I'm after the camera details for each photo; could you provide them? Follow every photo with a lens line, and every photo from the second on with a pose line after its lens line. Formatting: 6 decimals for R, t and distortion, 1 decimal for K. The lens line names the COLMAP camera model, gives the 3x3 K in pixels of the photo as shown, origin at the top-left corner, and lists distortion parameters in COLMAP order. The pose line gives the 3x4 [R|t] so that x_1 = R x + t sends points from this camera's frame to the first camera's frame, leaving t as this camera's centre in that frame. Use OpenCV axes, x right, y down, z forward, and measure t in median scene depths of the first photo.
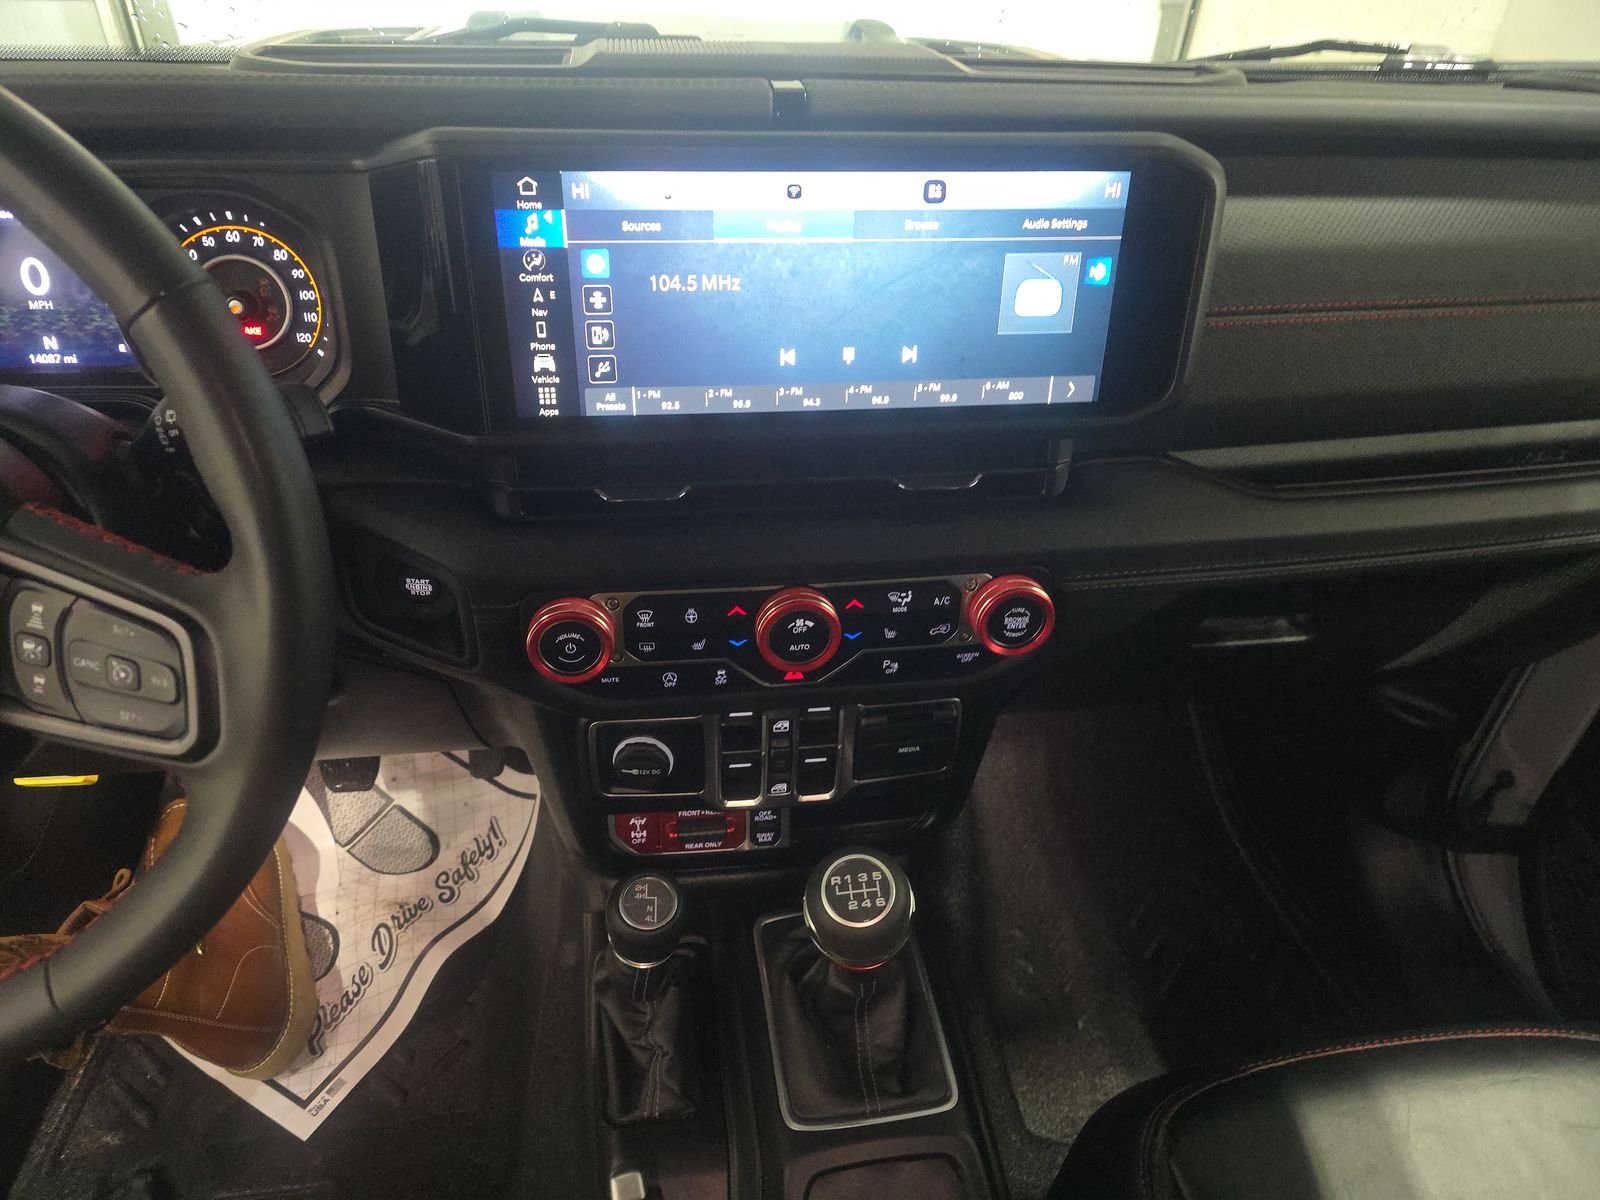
lens RADIAL K [[1076.2, 0, 800.0], [0, 1076.2, 600.0], [0, 0, 1]] dist [0.076453, -0.056522]
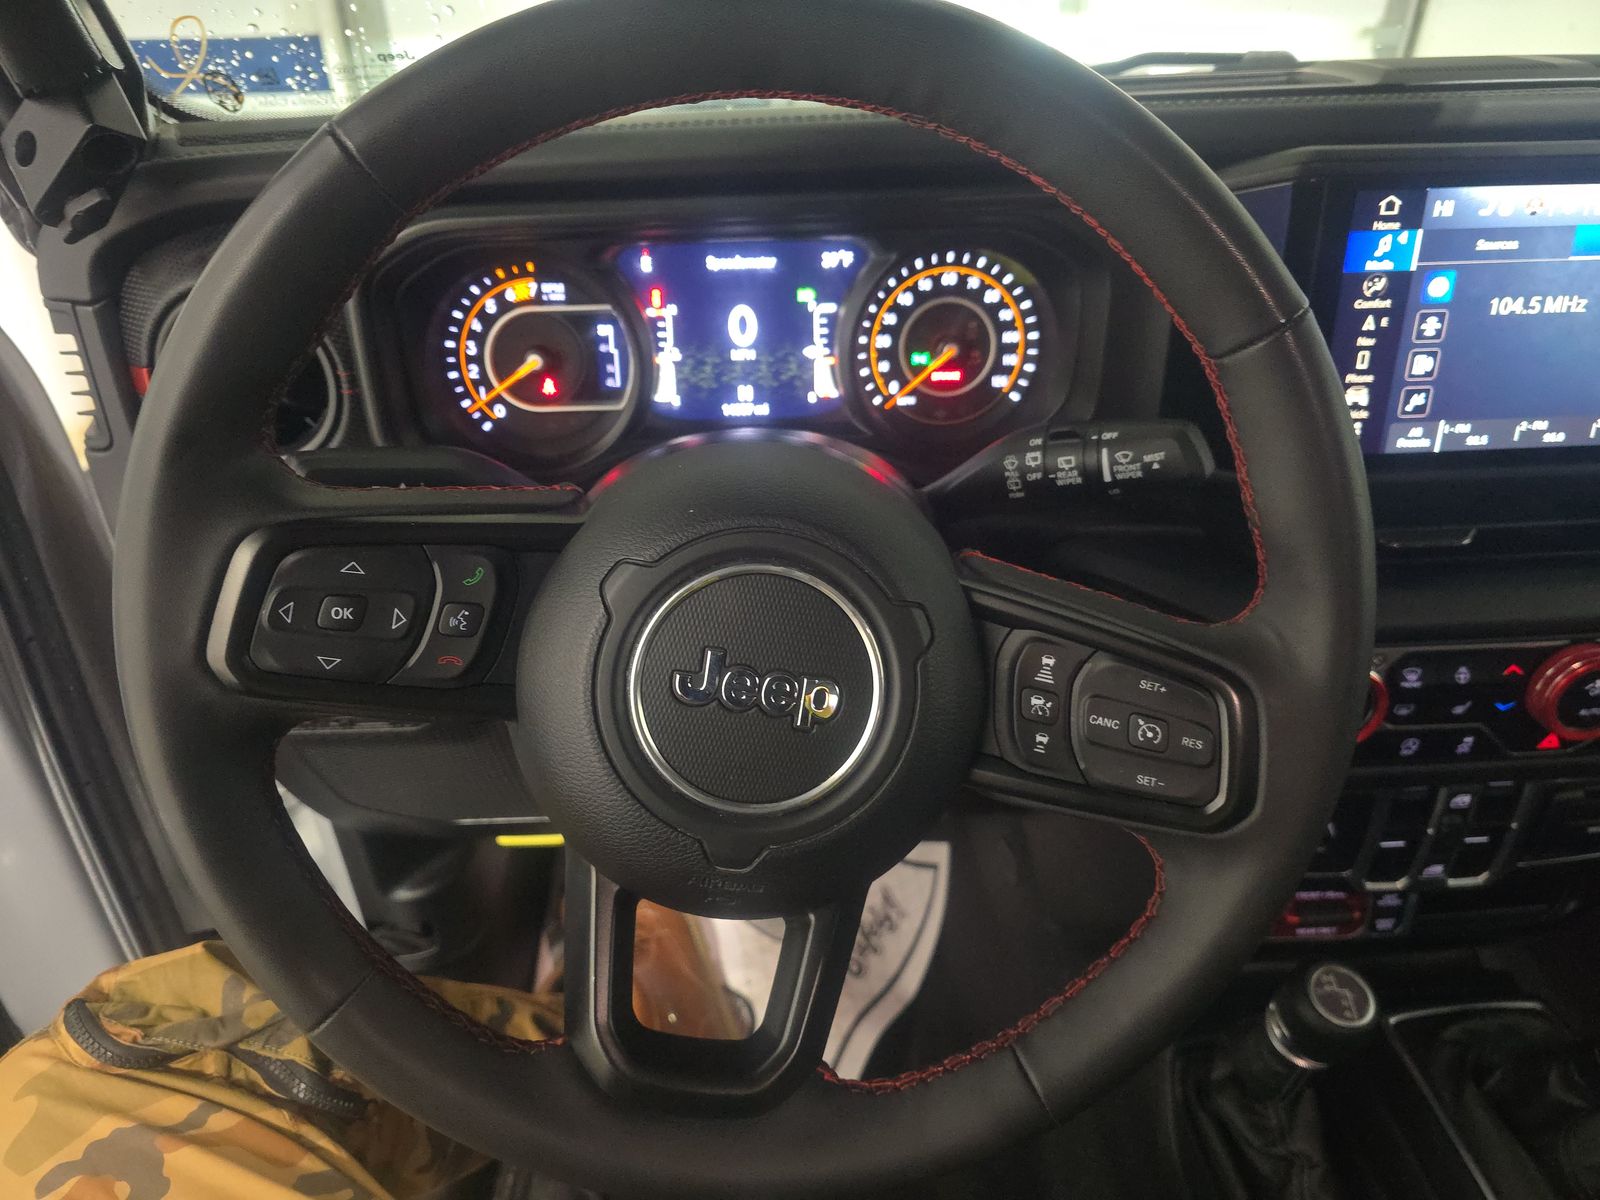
lens RADIAL K [[1091.1, 0, 800.0], [0, 1091.1, 600.0], [0, 0, 1]] dist [0.059506, -0.057939]
pose [[0.997274, -0.000514, -0.073781, -0.627779], [-0.003632, 0.998421, -0.056050, 0.006468], [0.073693, 0.056165, 0.995698, 0.048286]]
